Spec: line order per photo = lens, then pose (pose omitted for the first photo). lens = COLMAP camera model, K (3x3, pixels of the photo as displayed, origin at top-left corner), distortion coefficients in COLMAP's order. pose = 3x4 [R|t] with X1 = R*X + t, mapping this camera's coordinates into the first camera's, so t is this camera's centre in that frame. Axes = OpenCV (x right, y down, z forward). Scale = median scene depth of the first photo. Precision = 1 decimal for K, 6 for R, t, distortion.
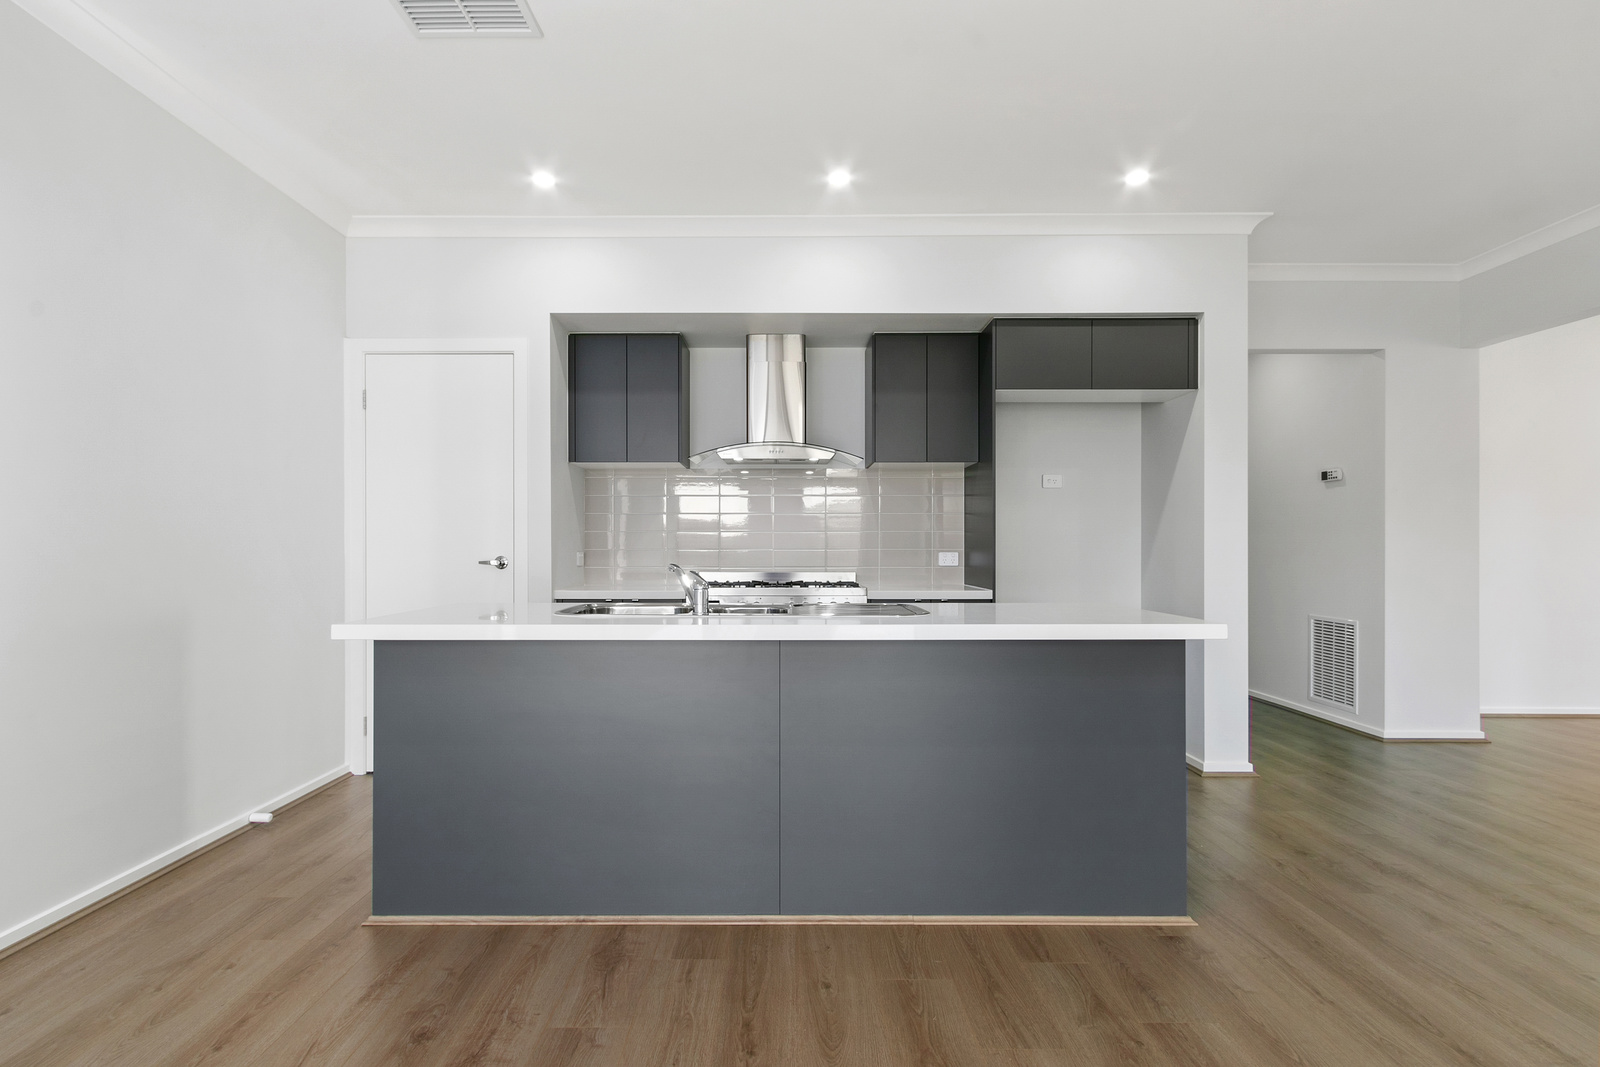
lens RADIAL K [[757.3, 0, 785.5], [0, 757.3, 551.6], [0, 0, 1]] dist [-0.000759, -0.000288]
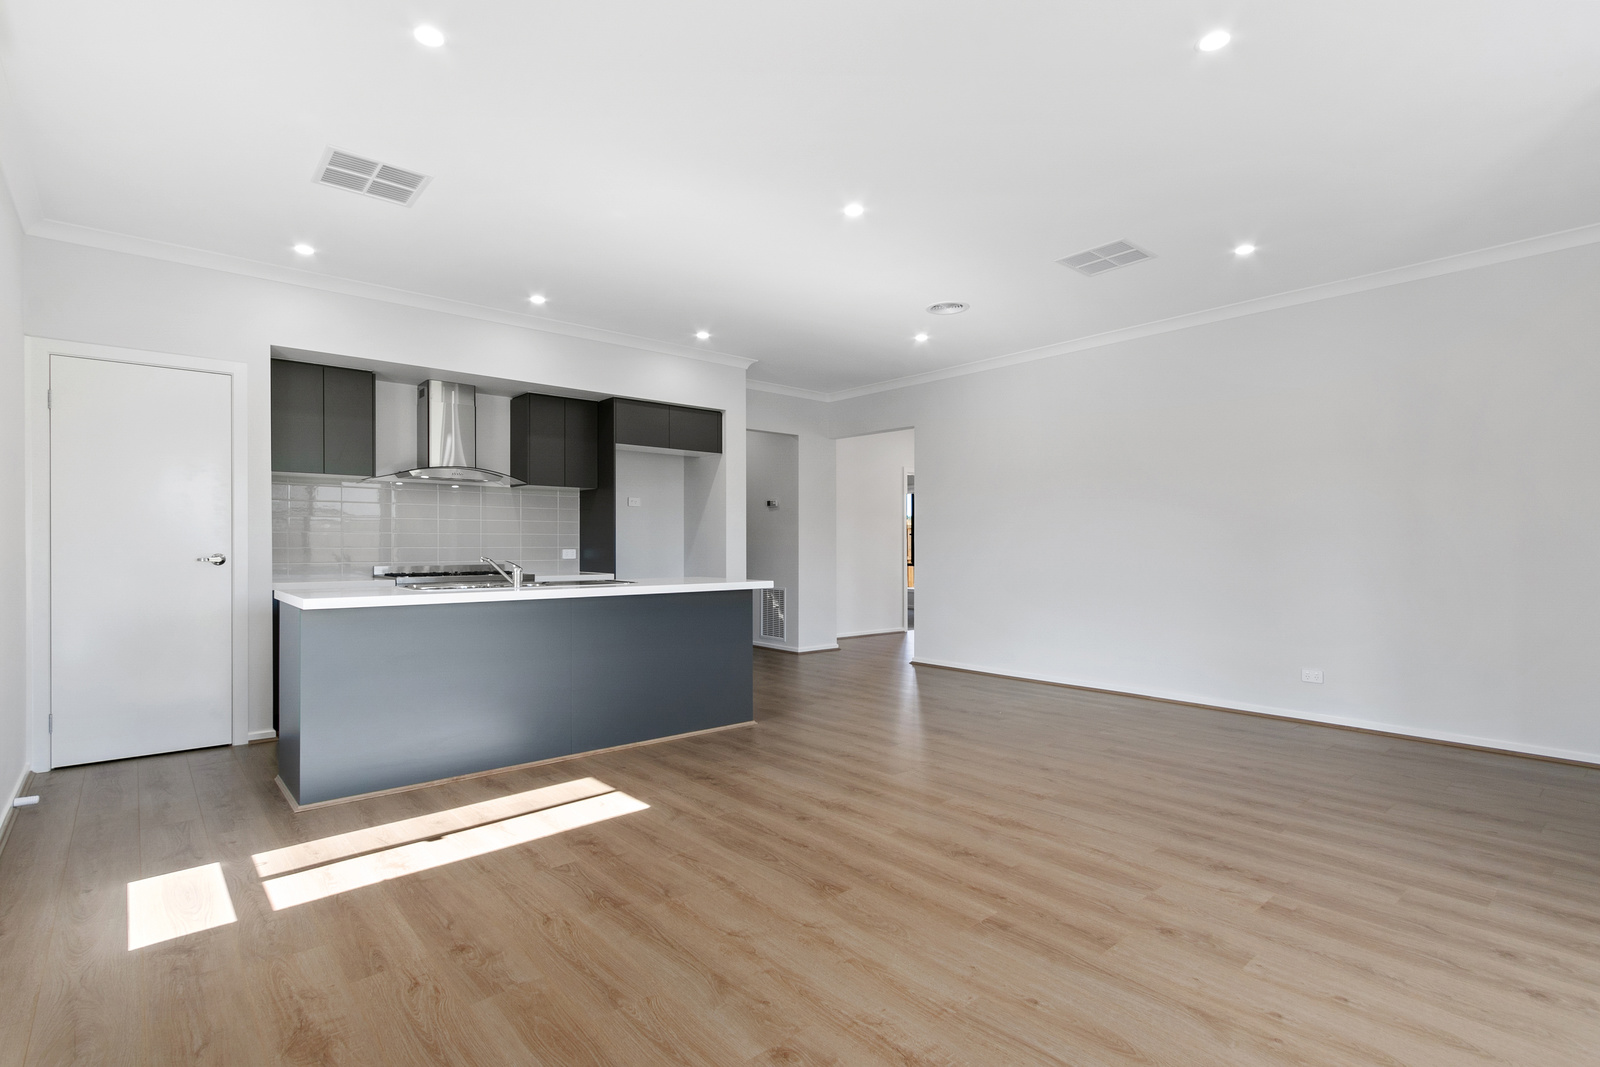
lens RADIAL K [[757.3, 0, 785.5], [0, 757.3, 551.6], [0, 0, 1]] dist [-0.000759, -0.000288]
pose [[0.759814, -0.005059, 0.650121, -0.437359], [0.003464, 0.999987, 0.003733, 0.001402], [-0.650131, -0.000584, 0.759822, -0.376474]]
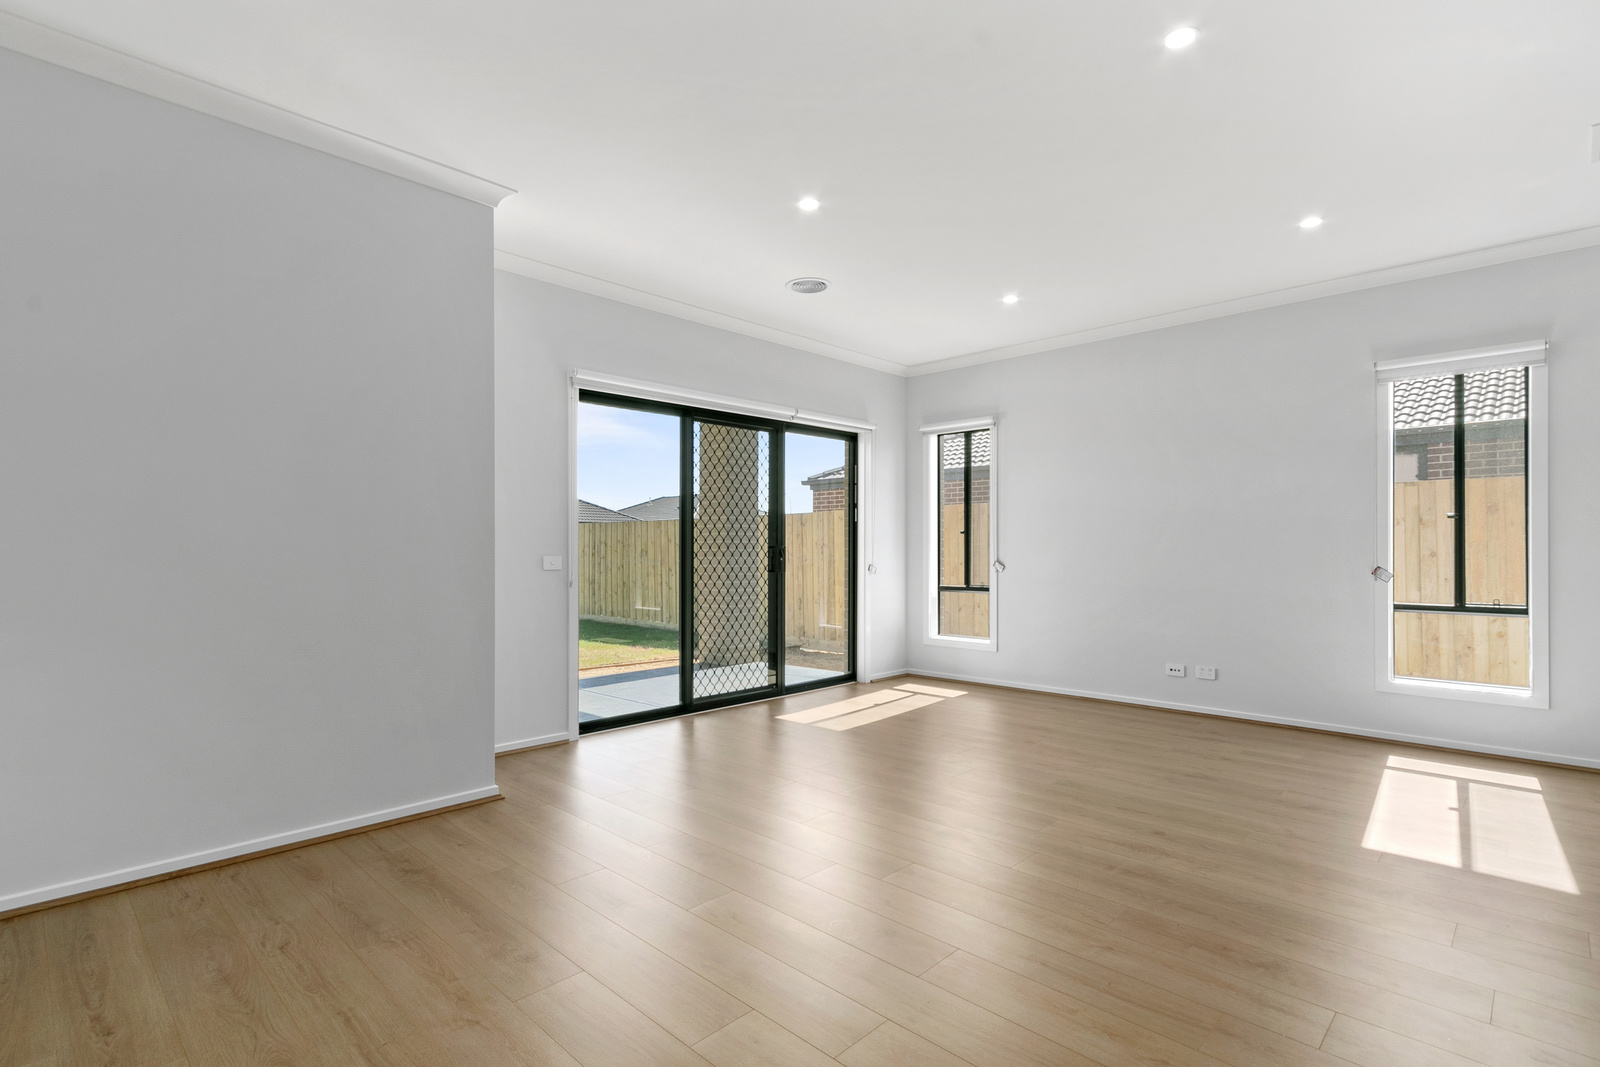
lens RADIAL K [[769.2, 0, 782.2], [0, 769.2, 530.4], [0, 0, 1]] dist [0.026464, -0.011431]
pose [[-0.702137, -0.017187, -0.711834, 0.873526], [-0.004197, 0.999791, -0.020000, 0.000277], [0.712029, -0.011055, -0.702063, 0.470970]]
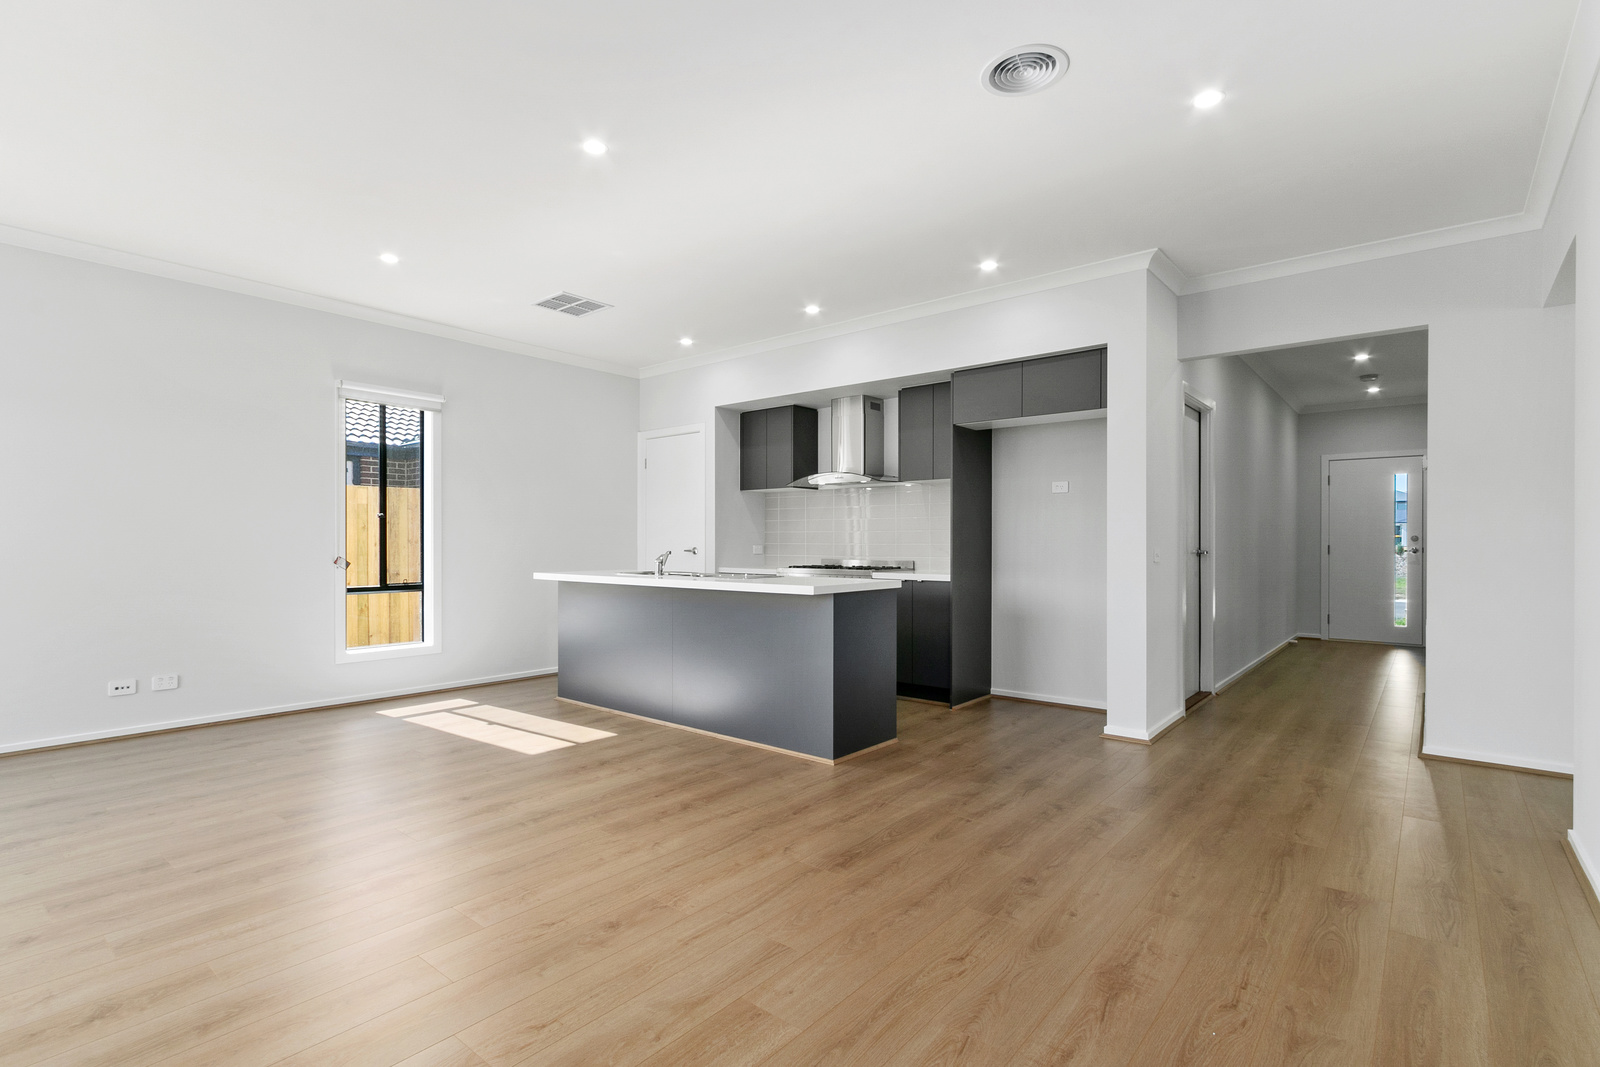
lens RADIAL K [[769.2, 0, 782.2], [0, 769.2, 530.4], [0, 0, 1]] dist [0.026464, -0.011431]
pose [[0.766995, -0.008461, -0.641598, 0.870828], [-0.008092, 0.999706, -0.022856, 0.006286], [0.641602, 0.022722, 0.766701, -0.224734]]
